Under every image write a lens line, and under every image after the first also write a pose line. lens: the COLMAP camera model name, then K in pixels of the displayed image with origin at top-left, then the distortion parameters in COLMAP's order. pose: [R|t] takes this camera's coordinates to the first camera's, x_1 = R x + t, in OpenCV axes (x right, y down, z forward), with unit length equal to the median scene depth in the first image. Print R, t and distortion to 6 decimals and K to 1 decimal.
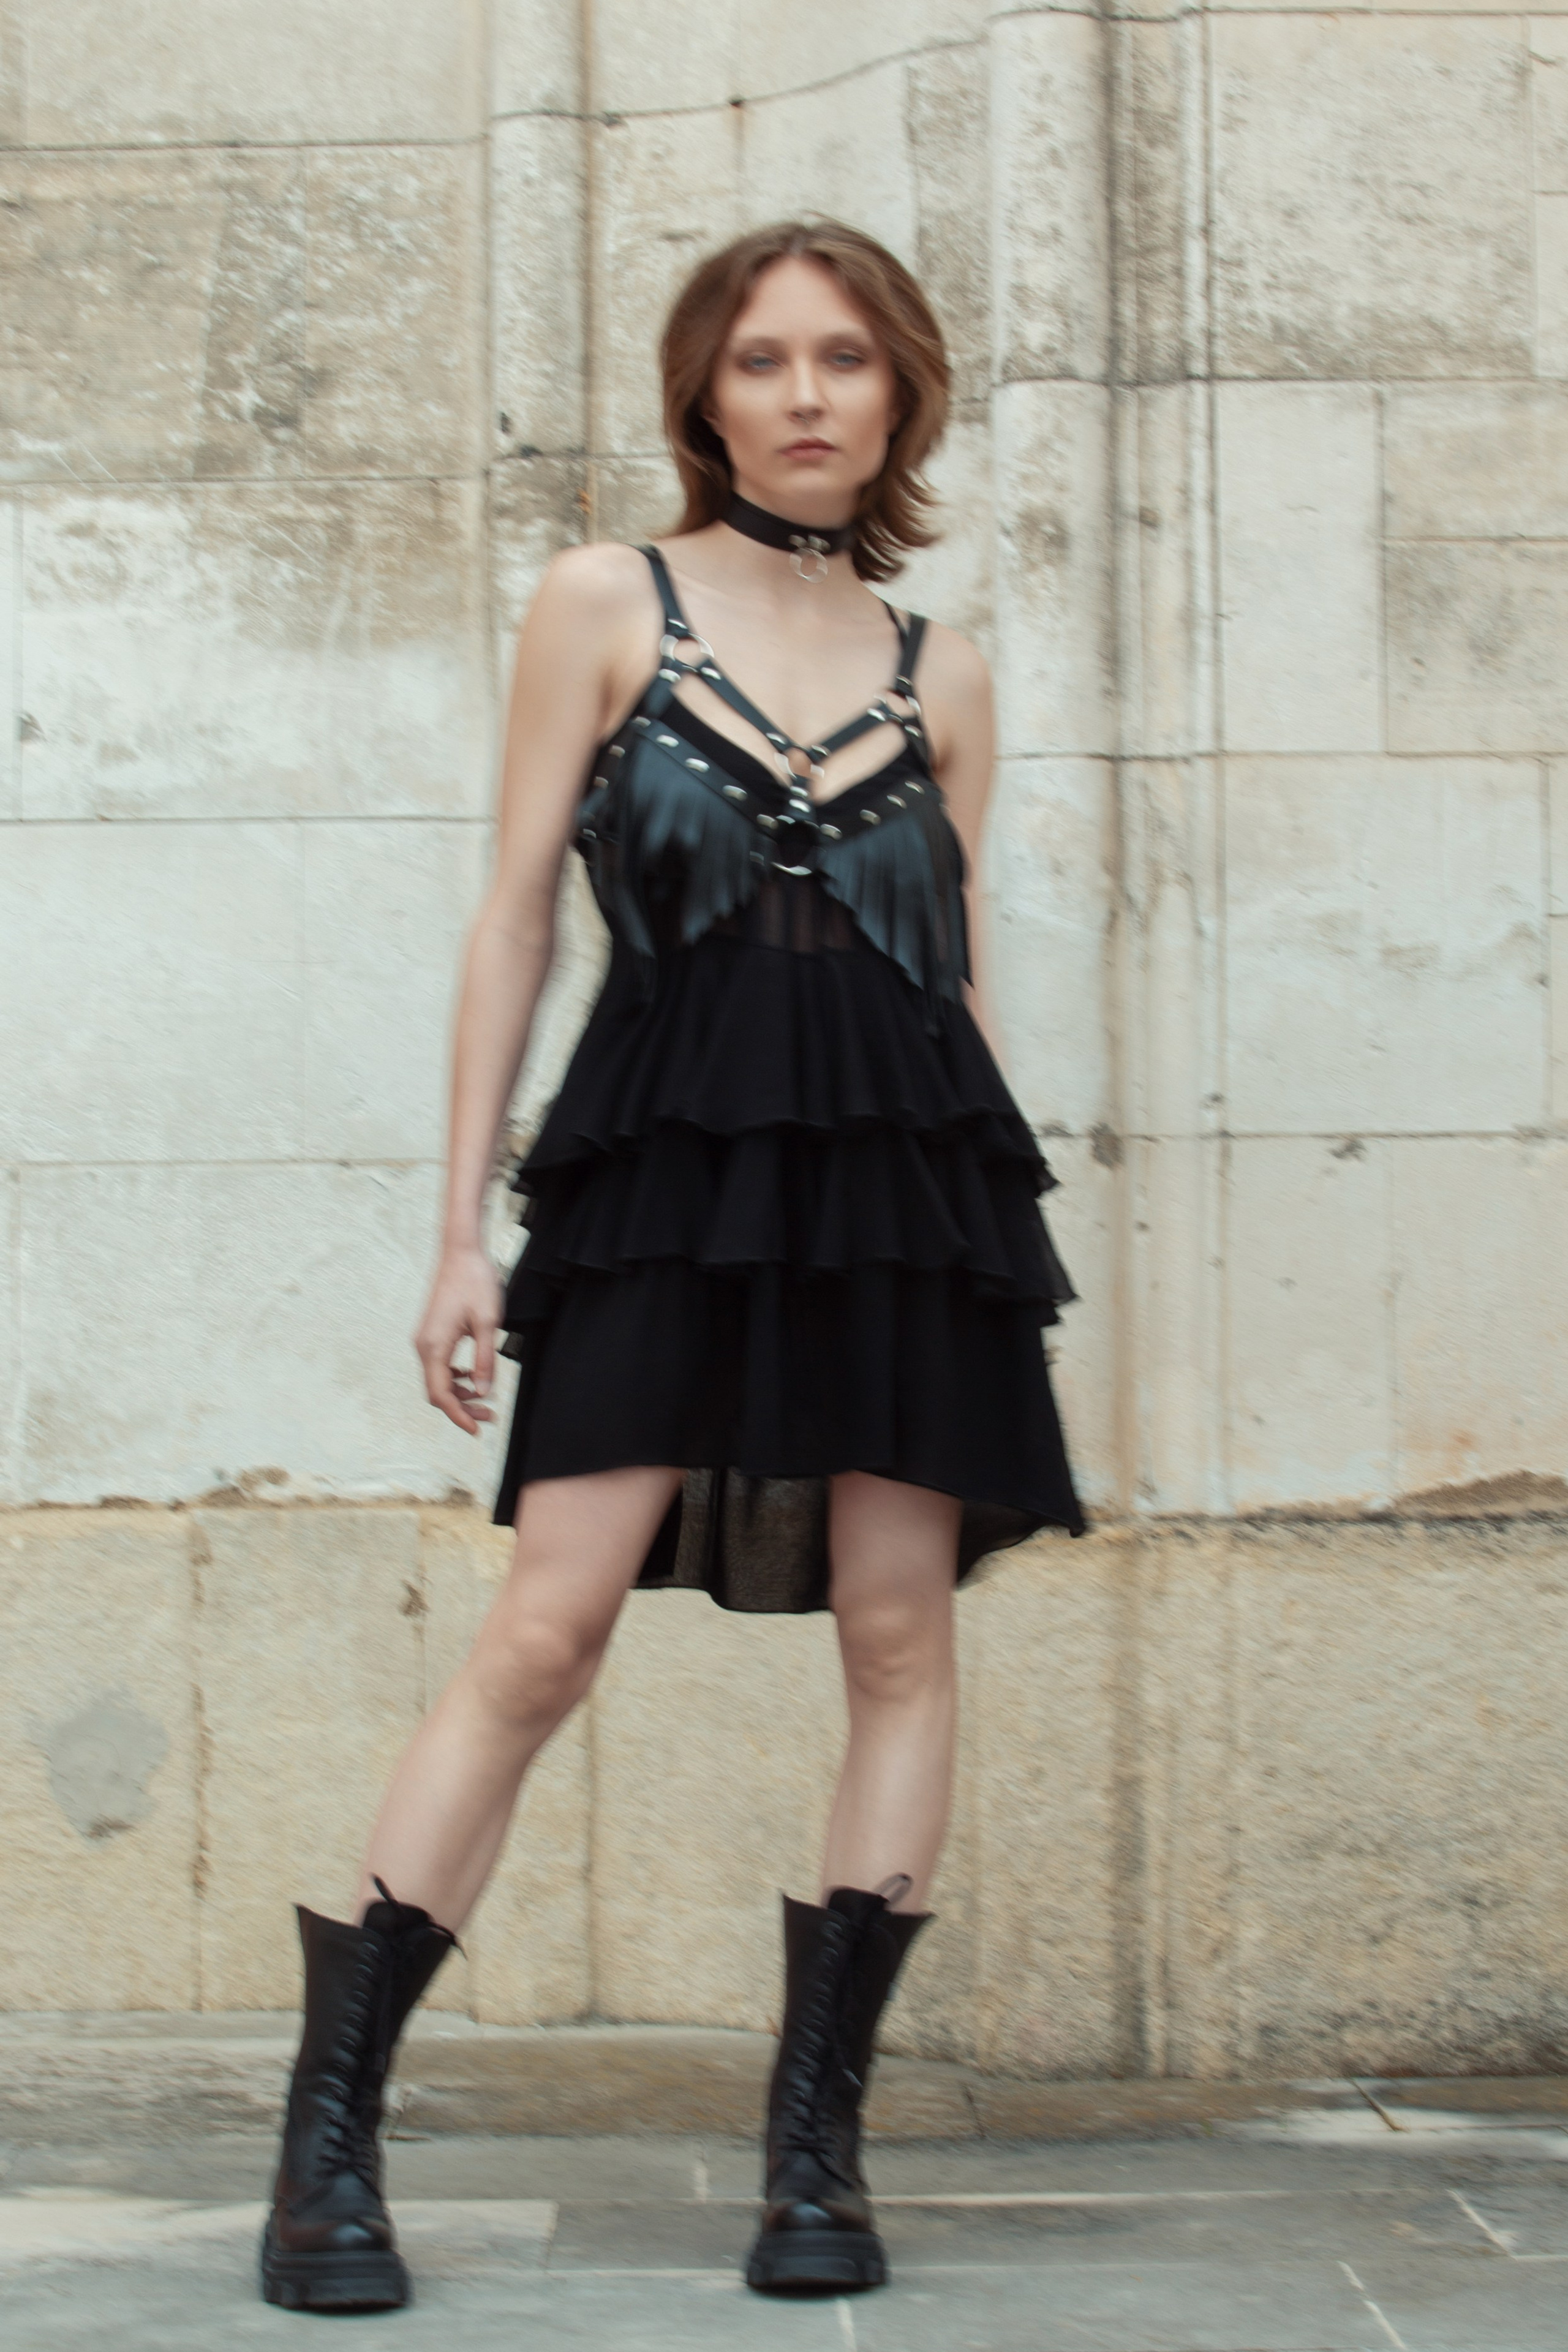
lens RADIAL K [[5100.0, 0, 784.0], [0, 5100.0, 1176.0], [0, 0, 1]] dist [-0.303388, 0.277986]
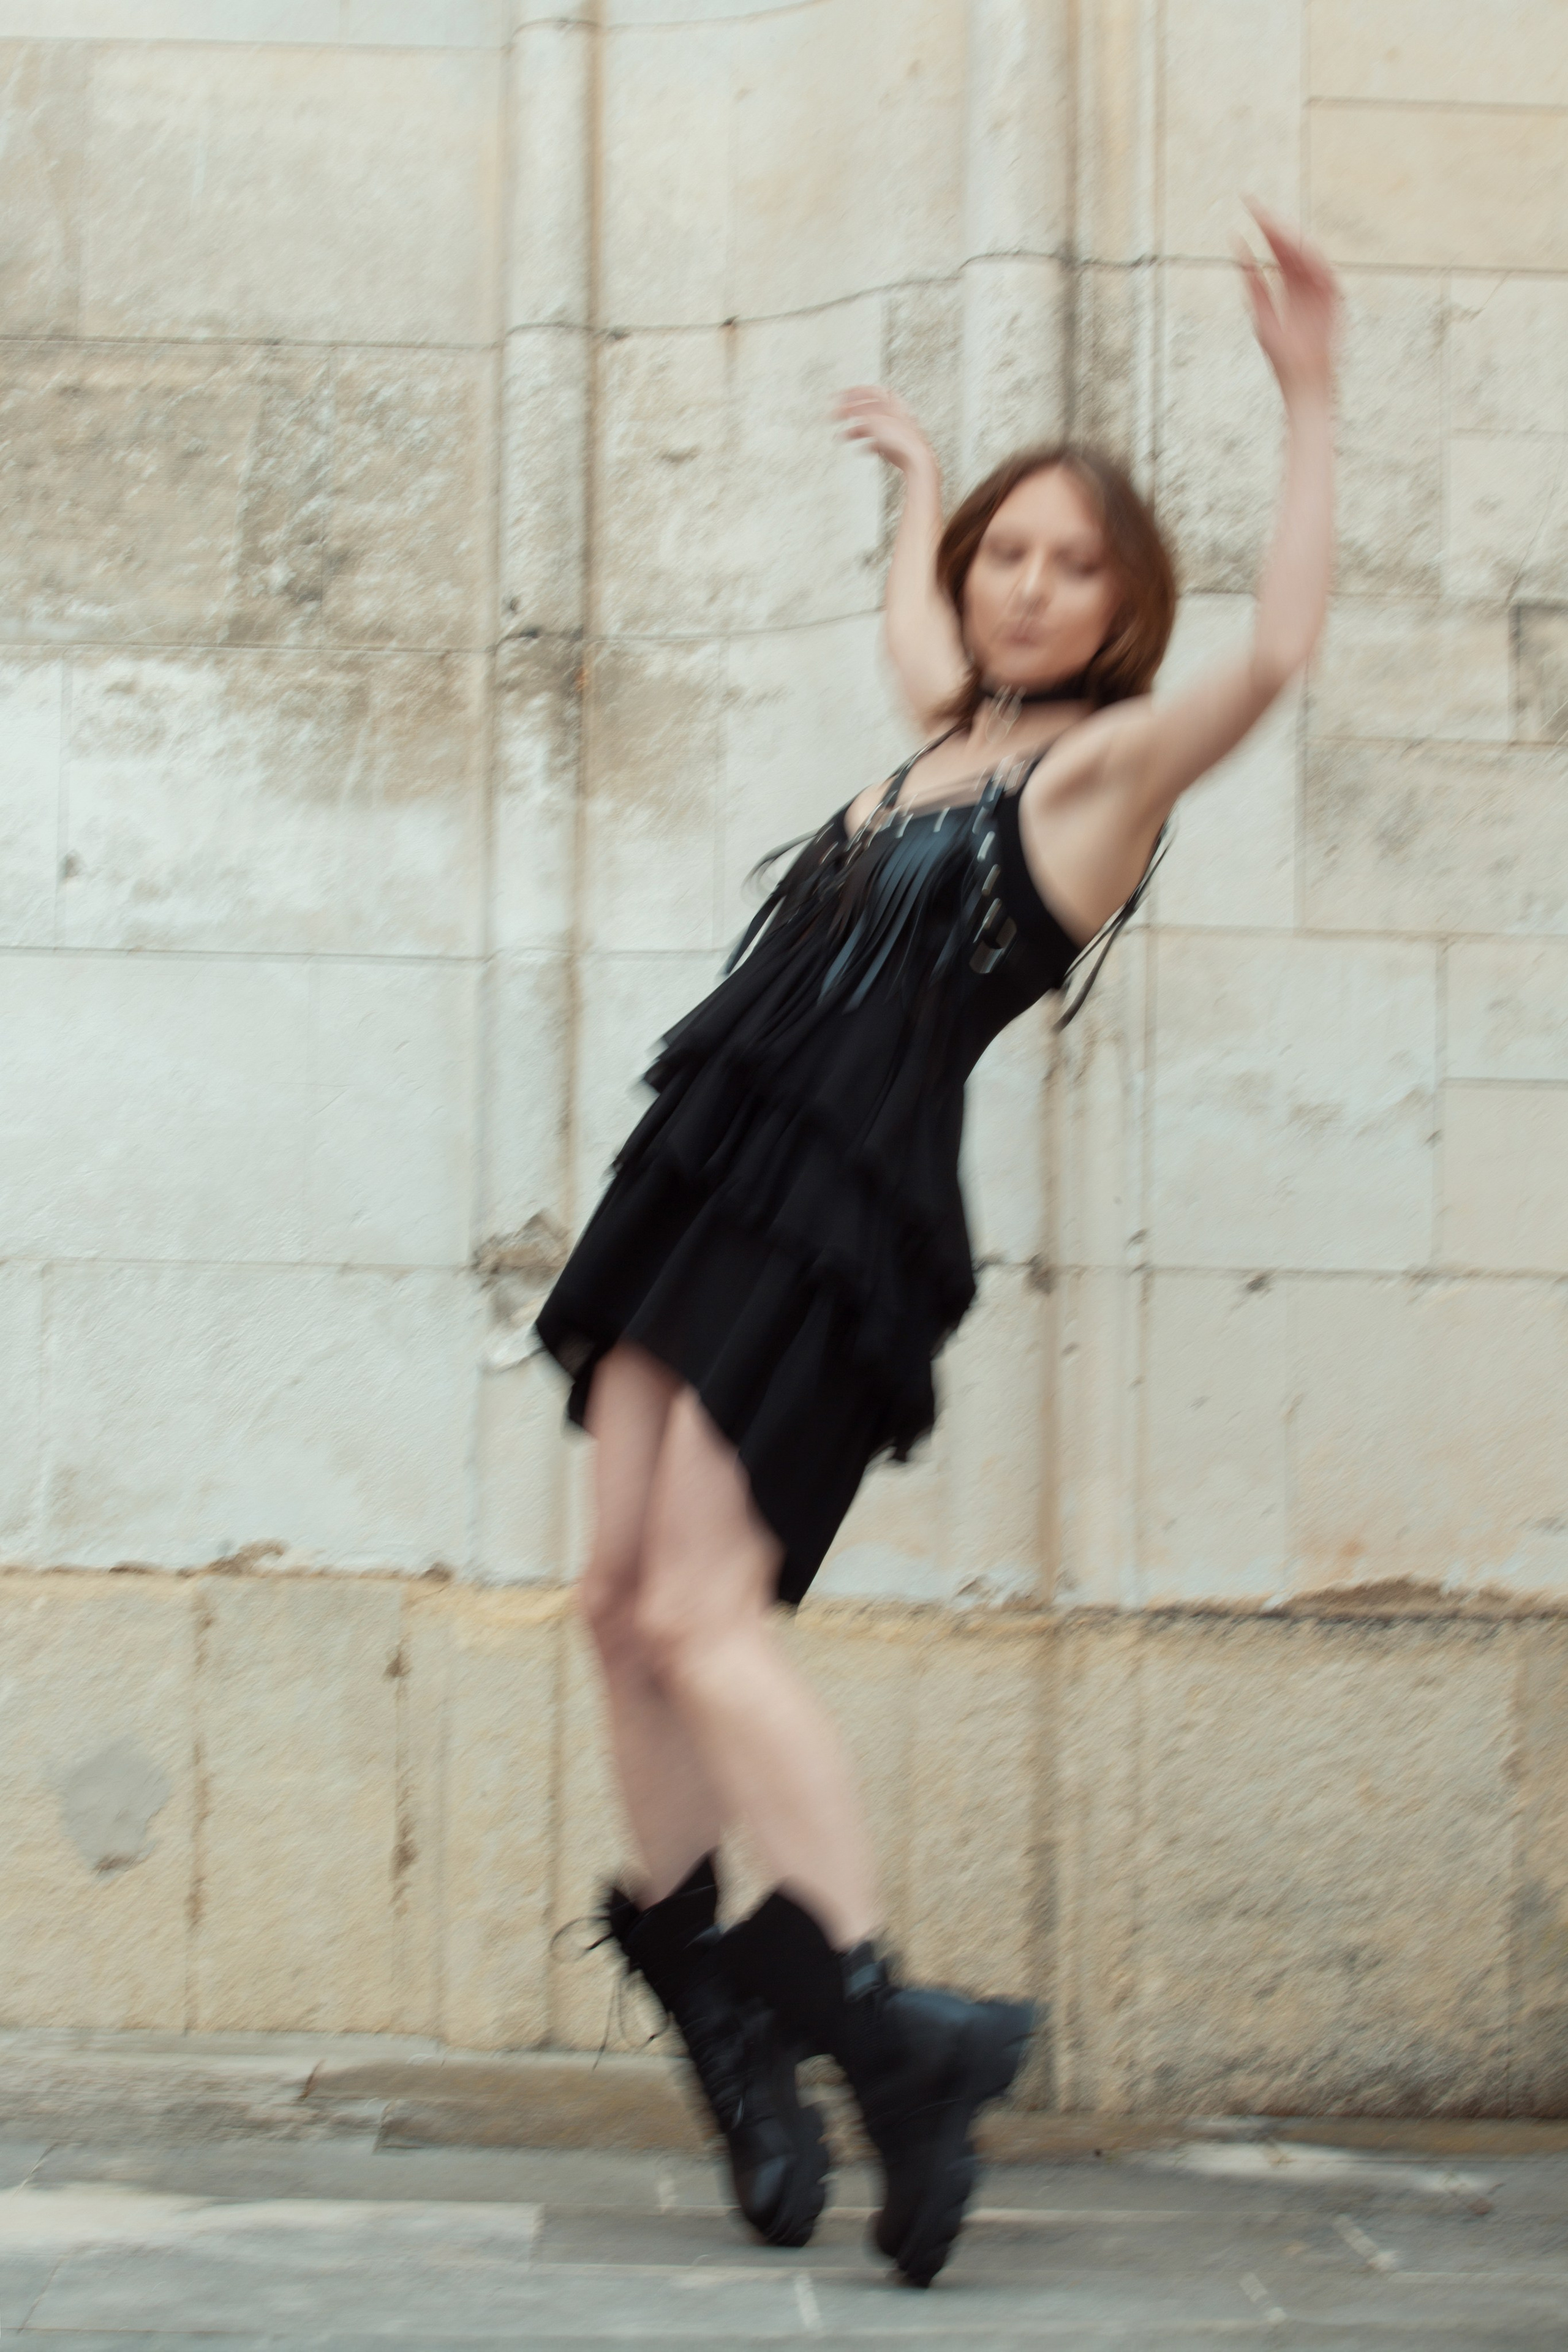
lens RADIAL K [[4813.1, 0, 784.0], [0, 4813.1, 1176.0], [0, 0, 1]] dist [-0.259238, 0.302146]
pose [[0.999213, 0.029419, 0.026618, -0.021629], [-0.028894, 0.999384, -0.019908, -0.005159], [-0.027188, 0.019124, 0.999447, -0.053538]]
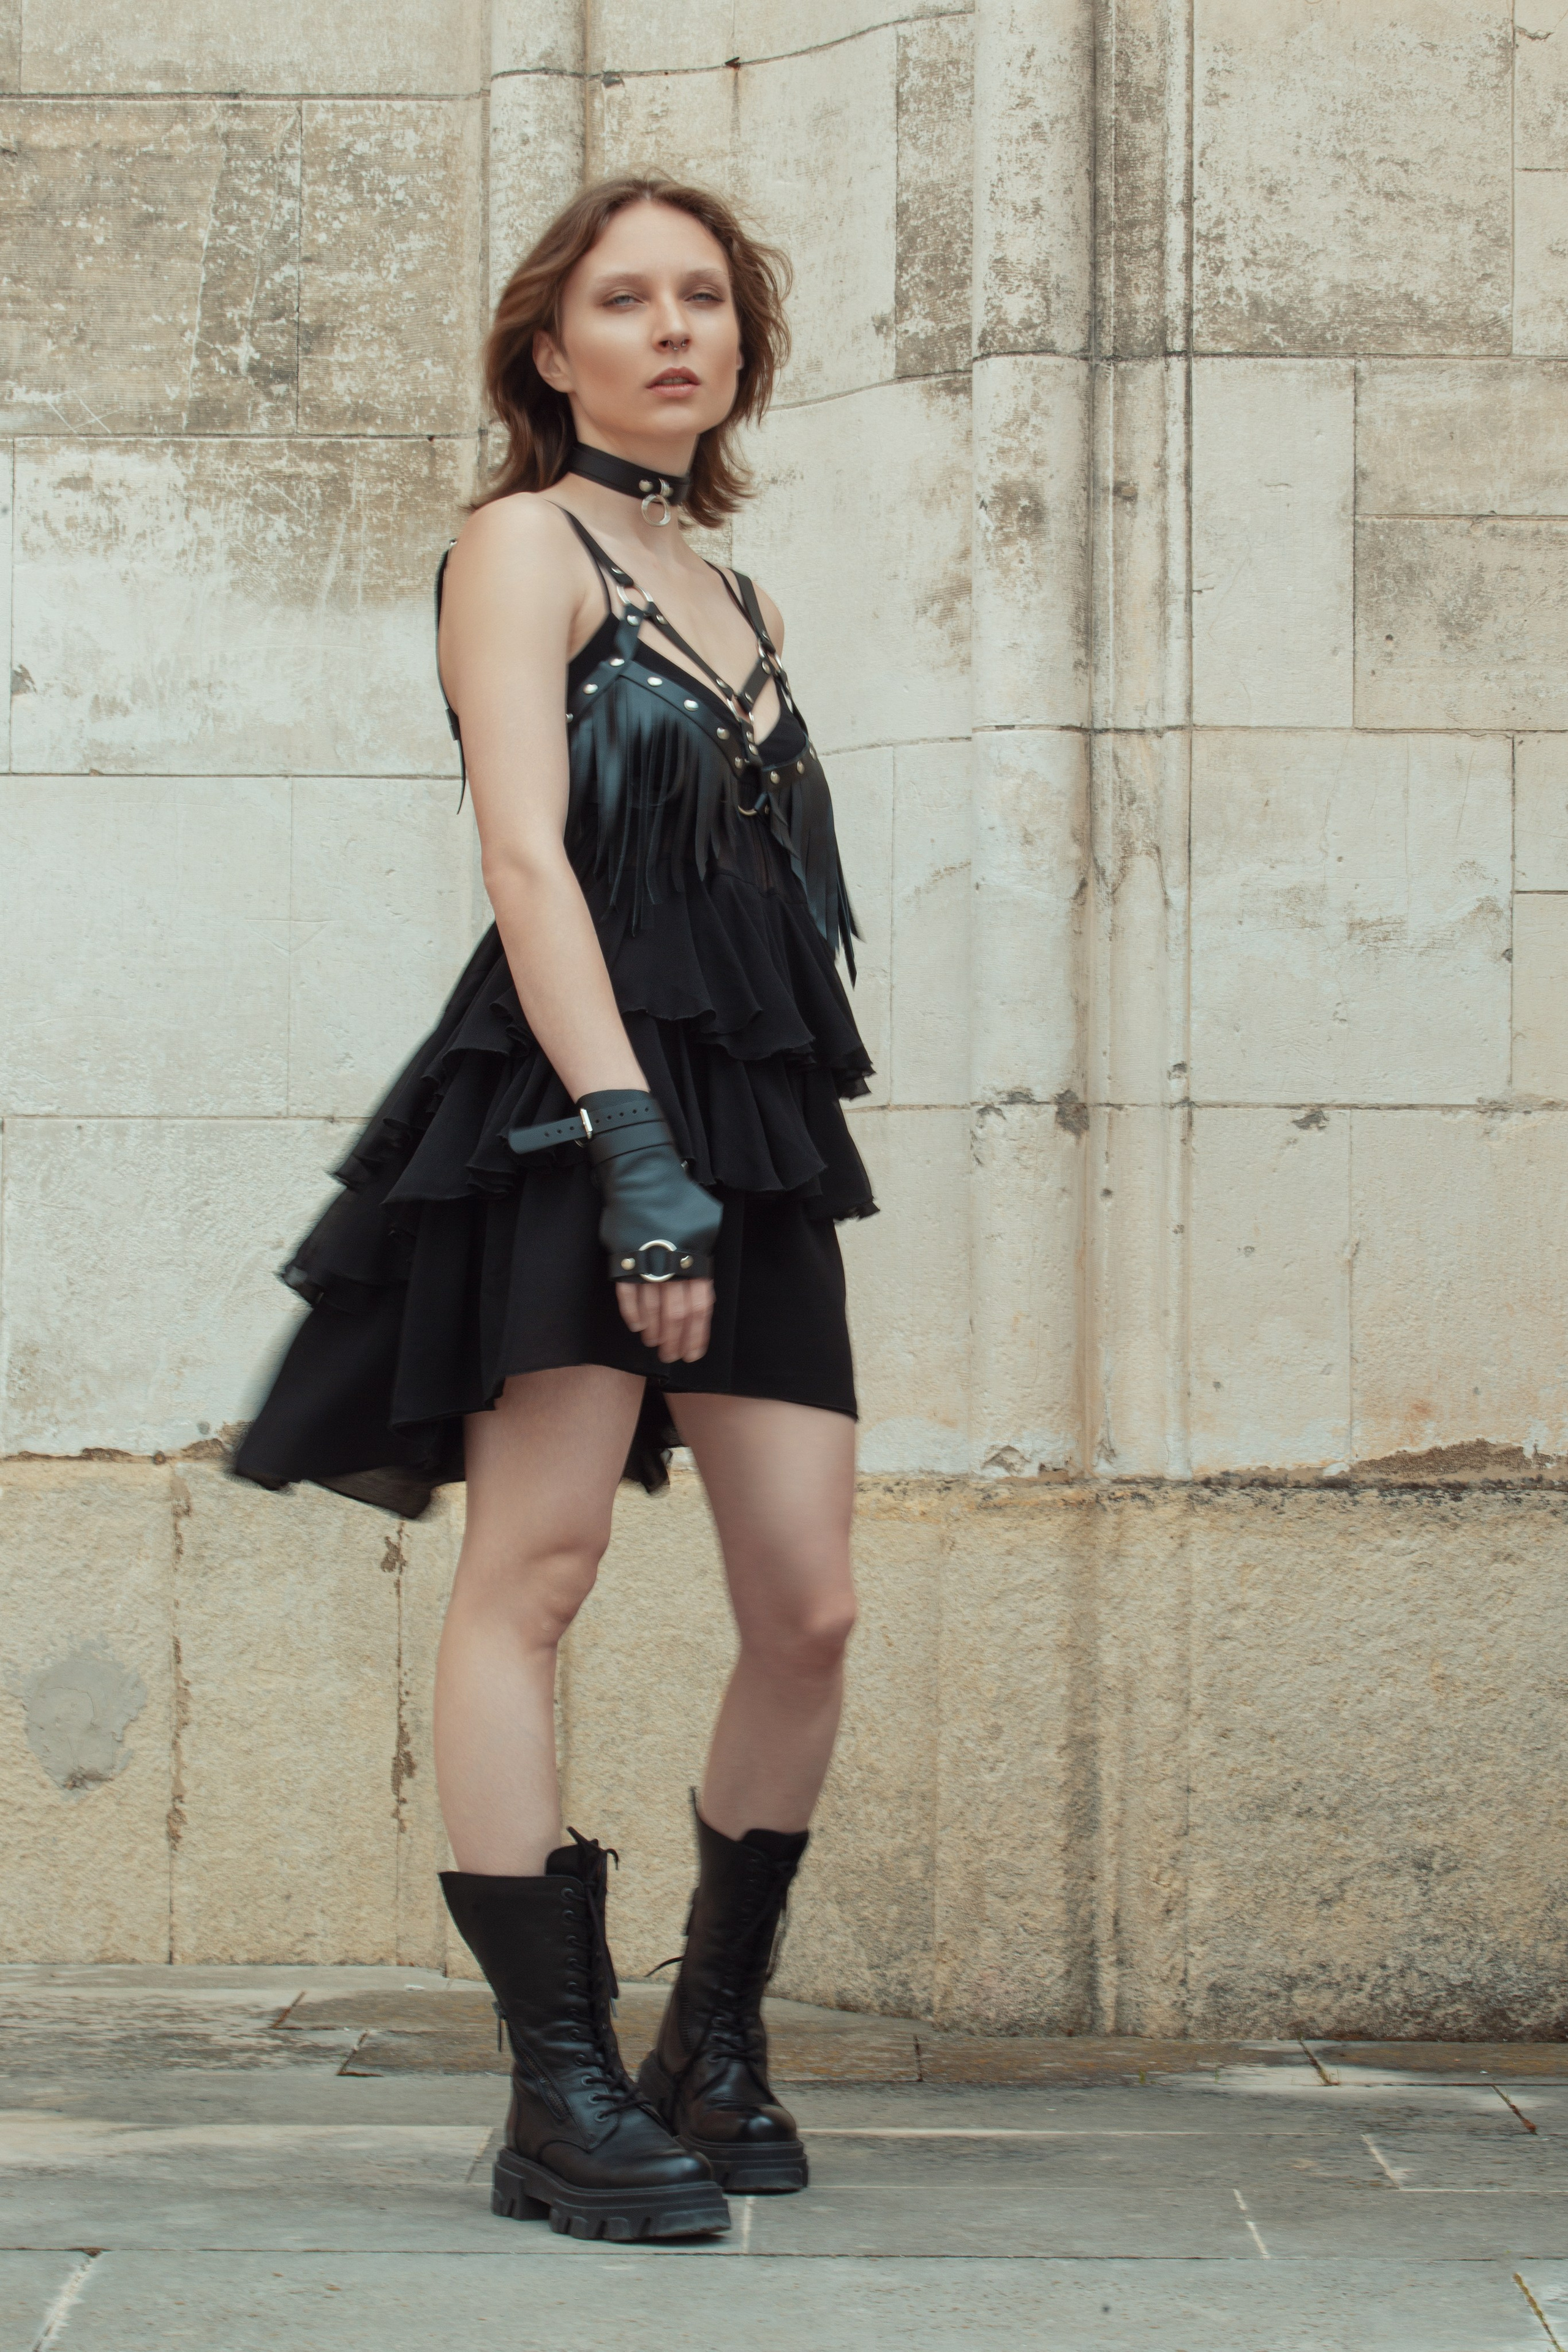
lens RADIAL K [[5669.4, 0, 869.5], [0, 5669.4, 1177.9], [0, 0, 1]] dist [-0.210707, 0.726581]
pose [[0.999861, 0.014408, -0.008392, 0.032548], [-0.014352, 0.999875, 0.006649, 0.000140], [0.008487, -0.006528, 0.999943, -0.128632]]
